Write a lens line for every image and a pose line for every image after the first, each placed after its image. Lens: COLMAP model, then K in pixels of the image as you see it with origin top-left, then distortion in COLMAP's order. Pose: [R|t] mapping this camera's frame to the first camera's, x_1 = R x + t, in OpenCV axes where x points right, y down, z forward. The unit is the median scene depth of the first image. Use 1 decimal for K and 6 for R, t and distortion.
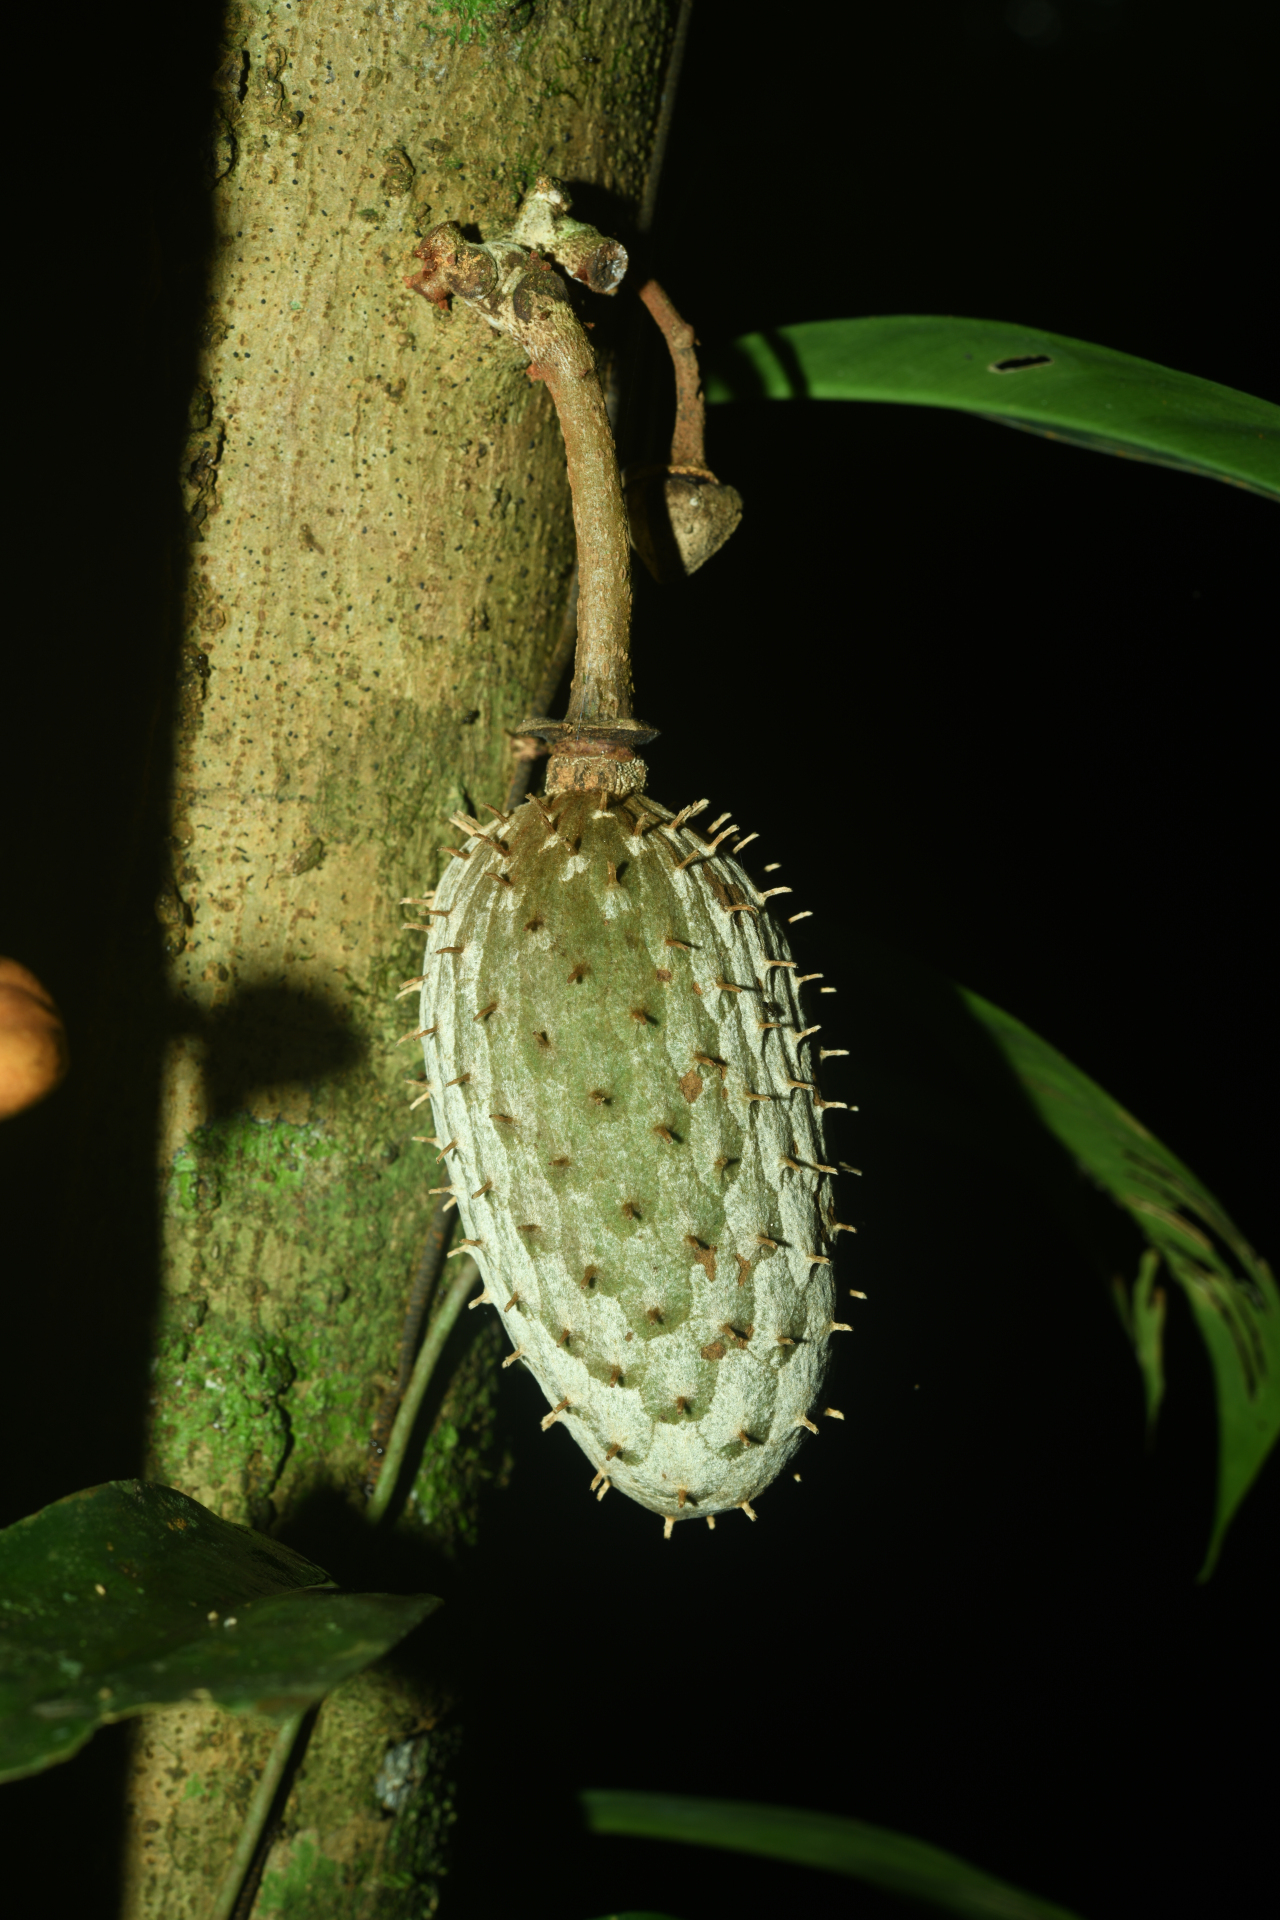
lens RADIAL K [[3324.6, 0, 640.0], [0, 3324.6, 960.0], [0, 0, 1]] dist [-0.048363, 0.366569]
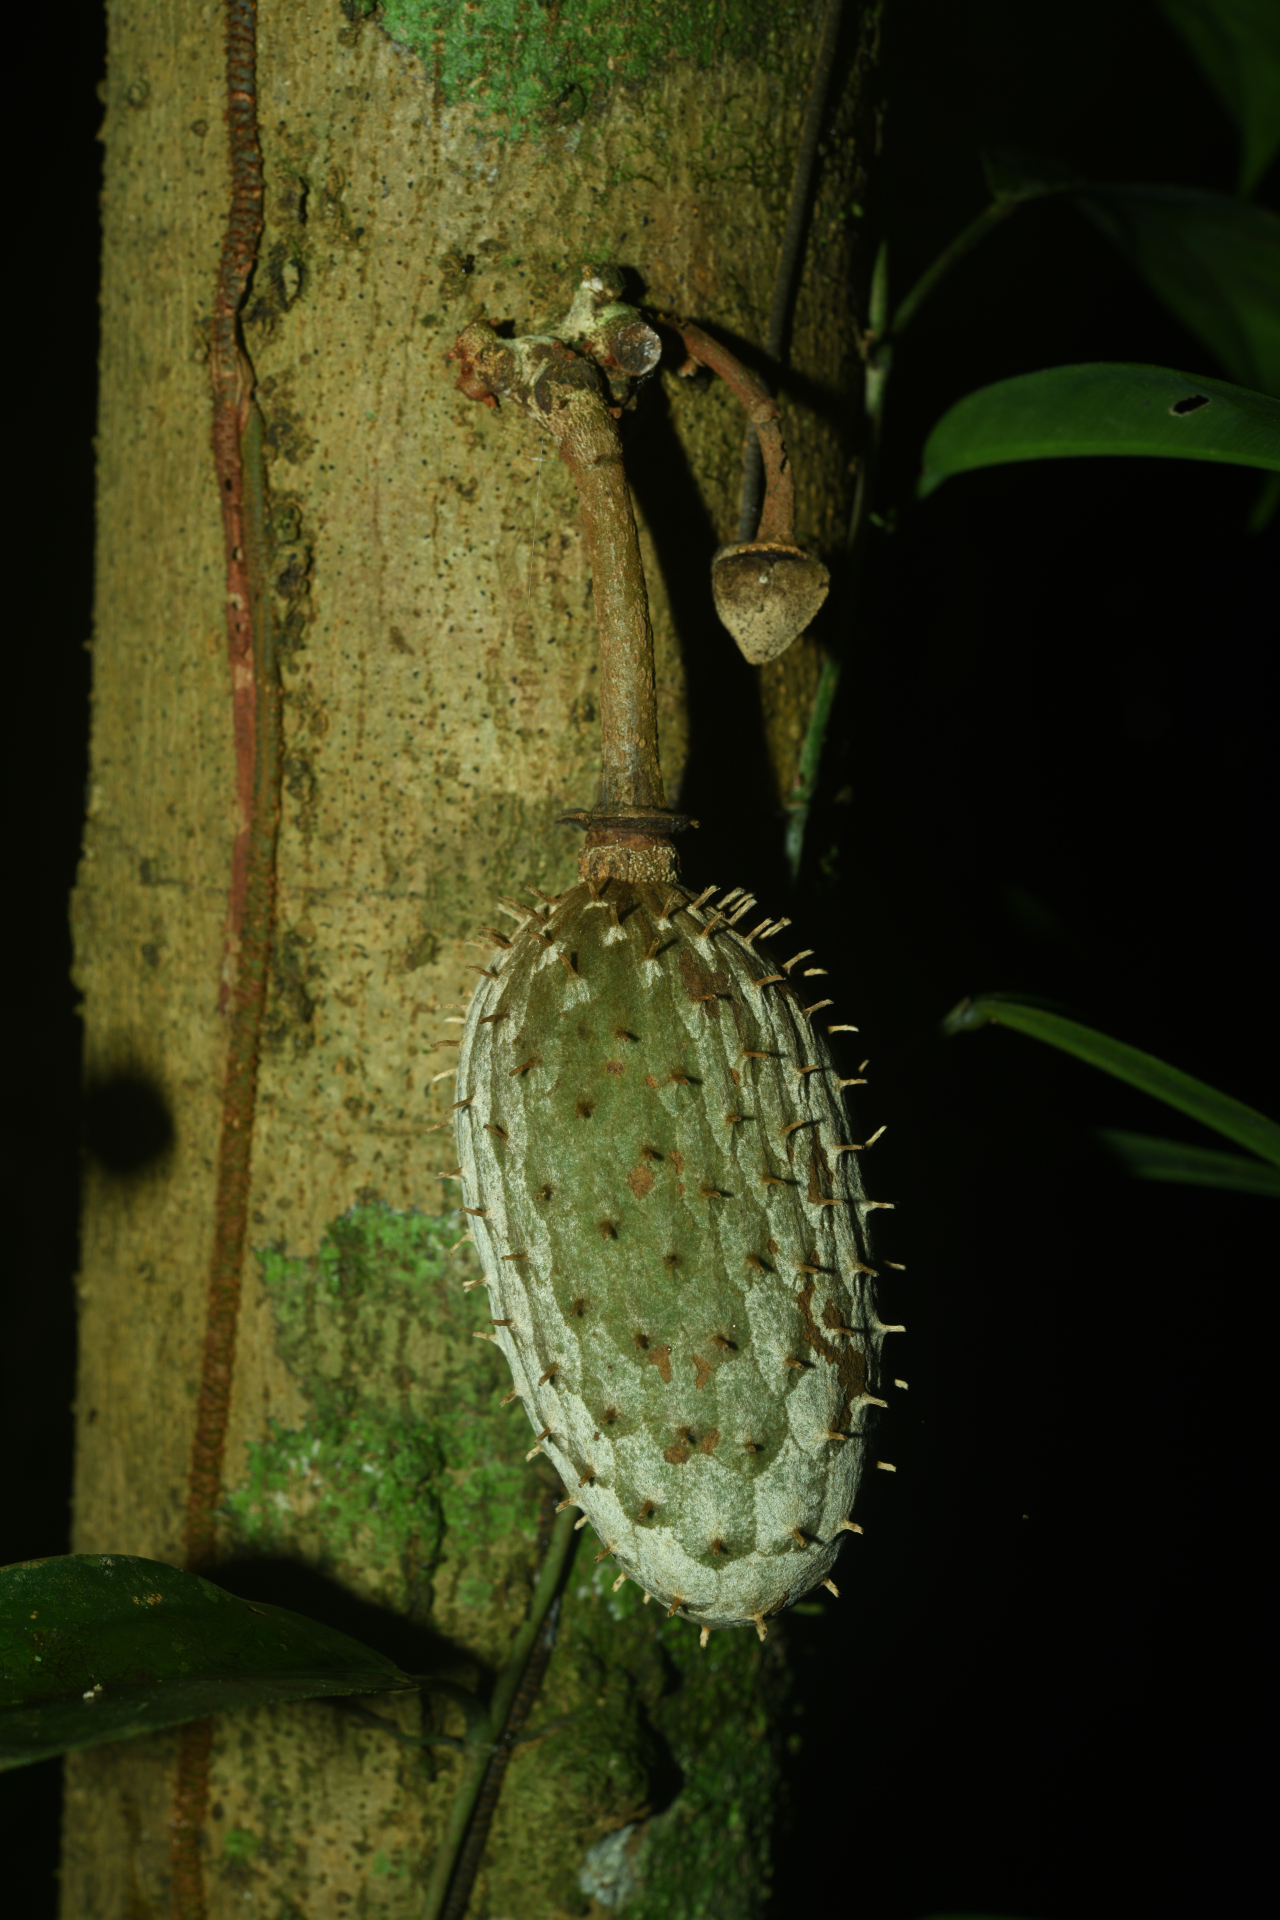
lens RADIAL K [[3324.6, 0, 640.0], [0, 3324.6, 960.0], [0, 0, 1]] dist [-0.048363, 0.366569]
pose [[0.908757, -0.018278, -0.416925, 0.389231], [0.007316, 0.999585, -0.027875, 0.000283], [0.417261, 0.022281, 0.908513, 0.104271]]
